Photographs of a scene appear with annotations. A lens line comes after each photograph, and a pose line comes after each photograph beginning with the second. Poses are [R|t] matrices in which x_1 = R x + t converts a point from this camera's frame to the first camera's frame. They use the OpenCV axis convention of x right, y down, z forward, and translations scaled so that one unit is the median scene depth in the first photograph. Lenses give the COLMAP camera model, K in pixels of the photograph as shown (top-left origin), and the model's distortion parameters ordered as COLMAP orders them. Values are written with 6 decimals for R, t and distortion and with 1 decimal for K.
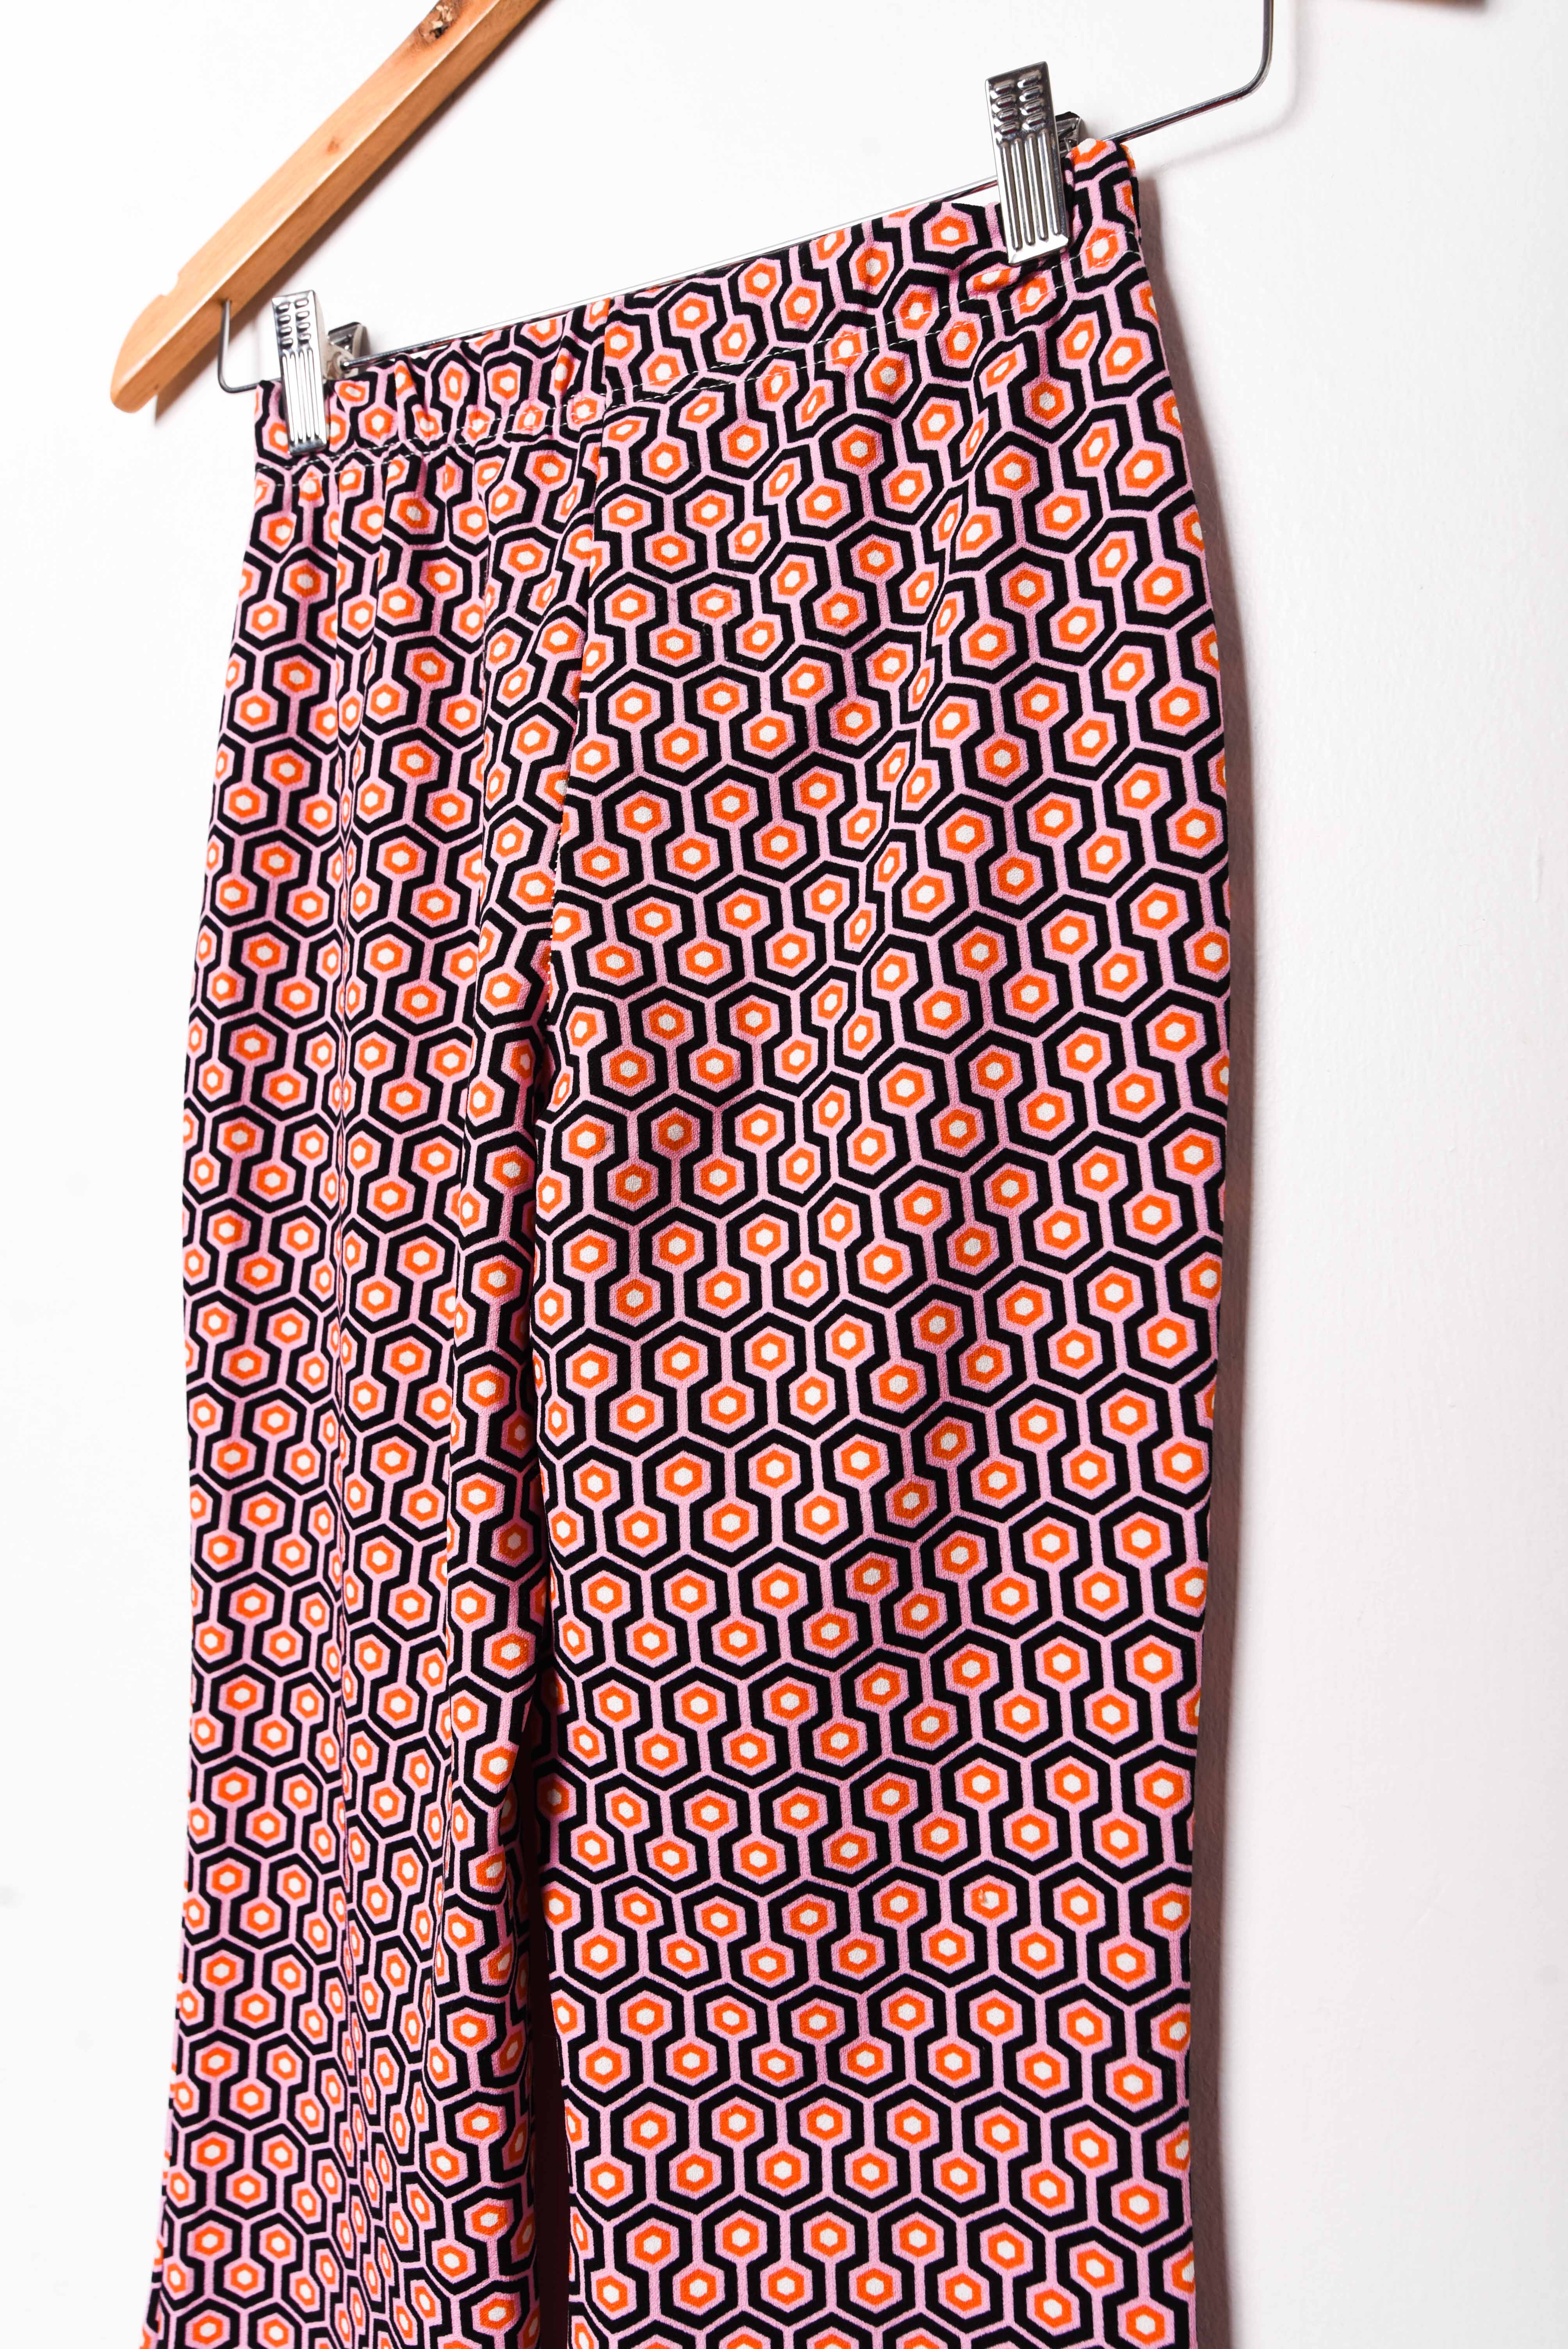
lens RADIAL K [[1654.4, 0, 784.4], [0, 1654.4, 1184.6], [0, 0, 1]] dist [-0.001783, -0.003892]
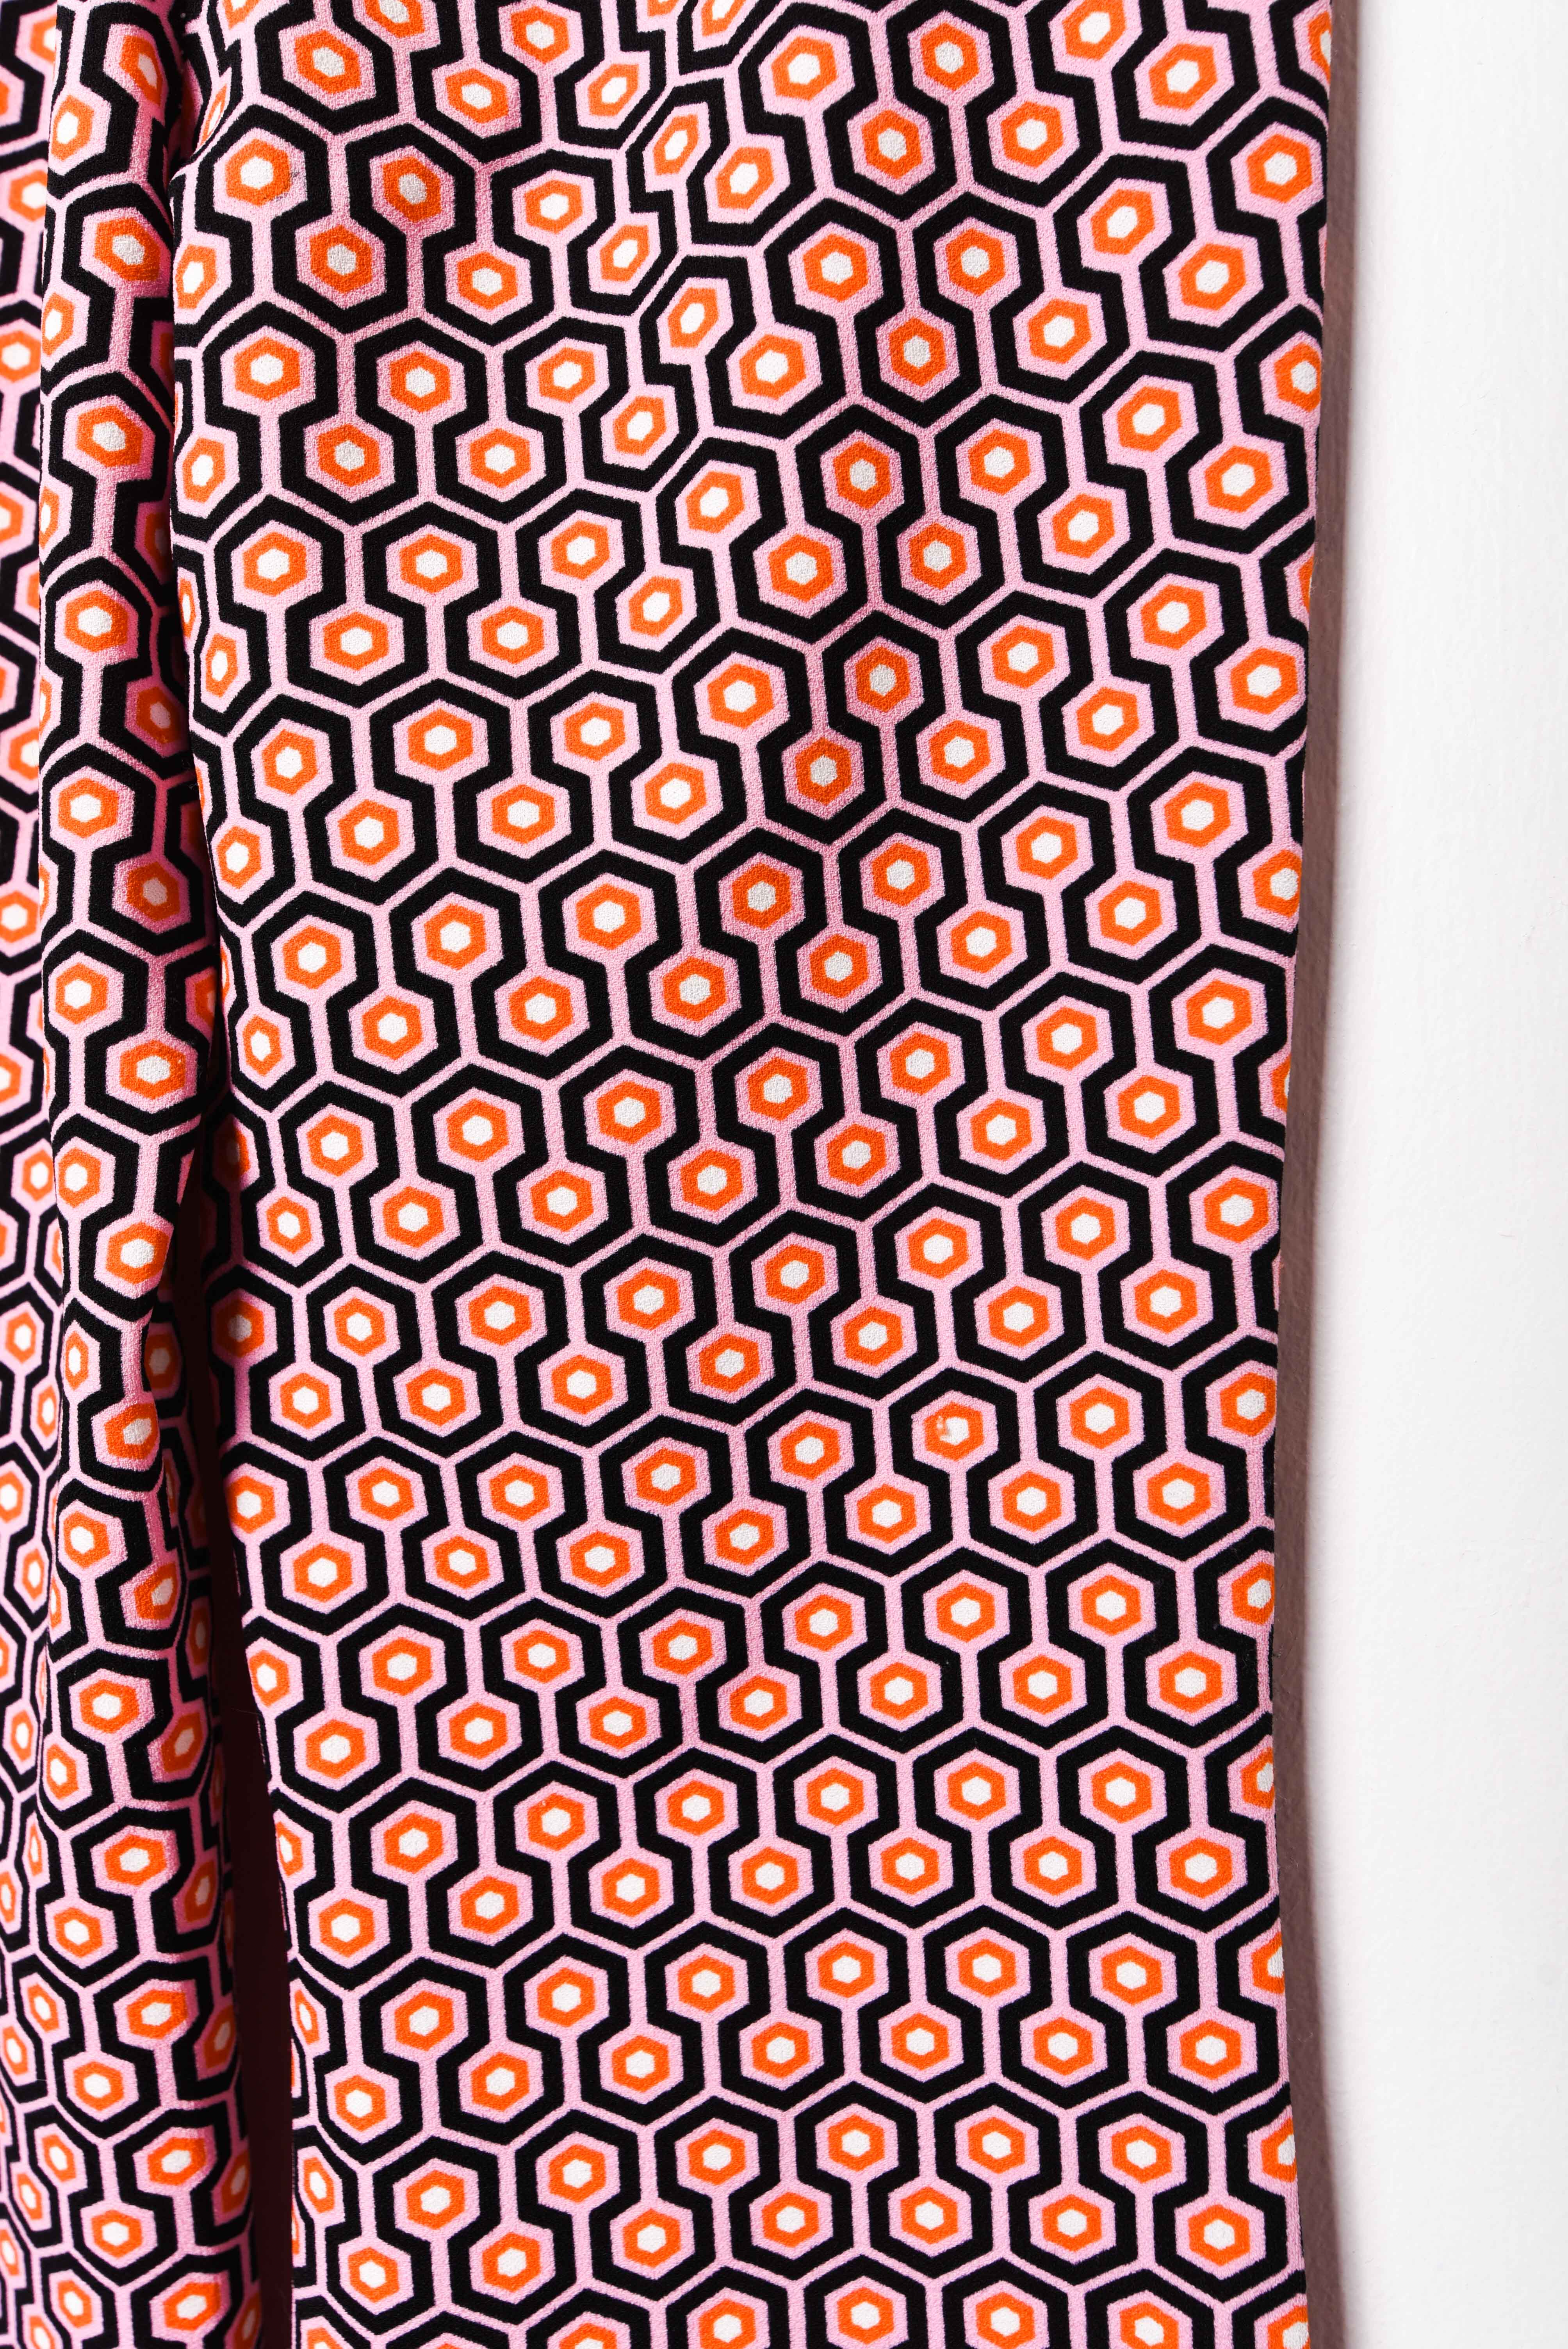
lens RADIAL K [[1818.5, 0, 795.7], [0, 1818.5, 1181.4], [0, 0, 1]] dist [-0.014316, 0.004715]
pose [[0.990196, -0.023958, 0.137616, -0.027655], [0.016483, 0.998339, 0.055201, 0.291646], [-0.138710, -0.052391, 0.988946, 0.321489]]
